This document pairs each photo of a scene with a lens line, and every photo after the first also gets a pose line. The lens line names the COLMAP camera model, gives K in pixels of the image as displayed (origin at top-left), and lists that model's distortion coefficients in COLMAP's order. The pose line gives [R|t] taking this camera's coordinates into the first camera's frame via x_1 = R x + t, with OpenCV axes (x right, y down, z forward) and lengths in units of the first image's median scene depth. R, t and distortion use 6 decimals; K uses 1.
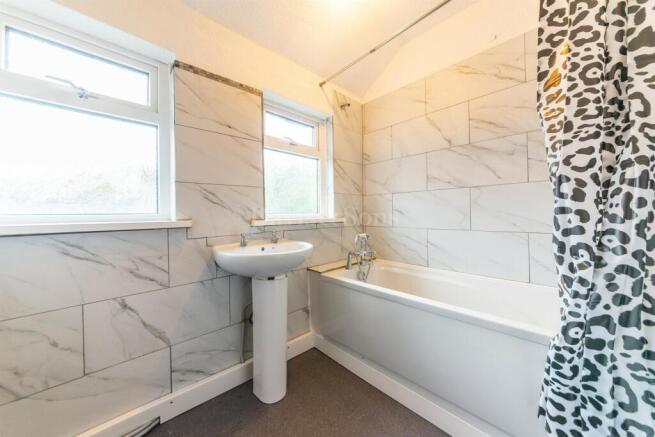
lens RADIAL K [[228.1, 0, 327.6], [0, 228.1, 211.9], [0, 0, 1]] dist [-0.008070, 0.000066]
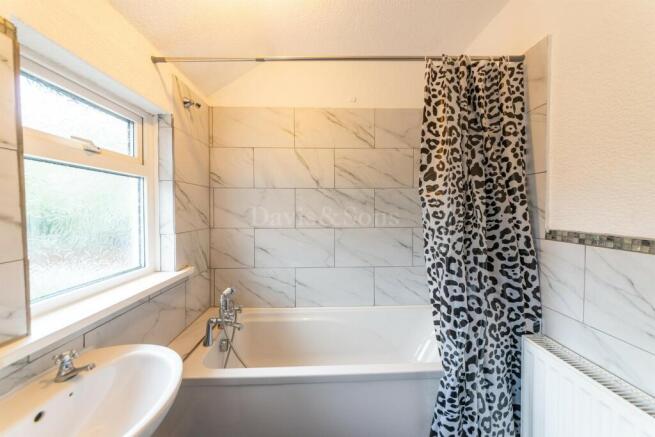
lens RADIAL K [[228.1, 0, 327.6], [0, 228.1, 211.9], [0, 0, 1]] dist [-0.008070, 0.000066]
pose [[0.665614, -0.002556, 0.746291, -0.212348], [-0.011001, 0.999852, 0.013237, -0.199778], [-0.746215, -0.017020, 0.665488, 0.295297]]
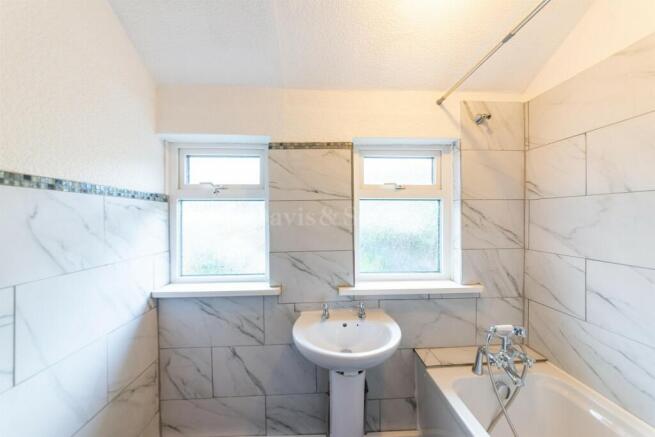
lens RADIAL K [[228.5, 0, 328.7], [0, 228.5, 216.9], [0, 0, 1]] dist [-0.001114, -0.000092]
pose [[0.759890, 0.006373, -0.650020, 0.219139], [0.002810, 0.999910, 0.013088, -0.242062], [0.650046, -0.011772, 0.759804, 0.247693]]
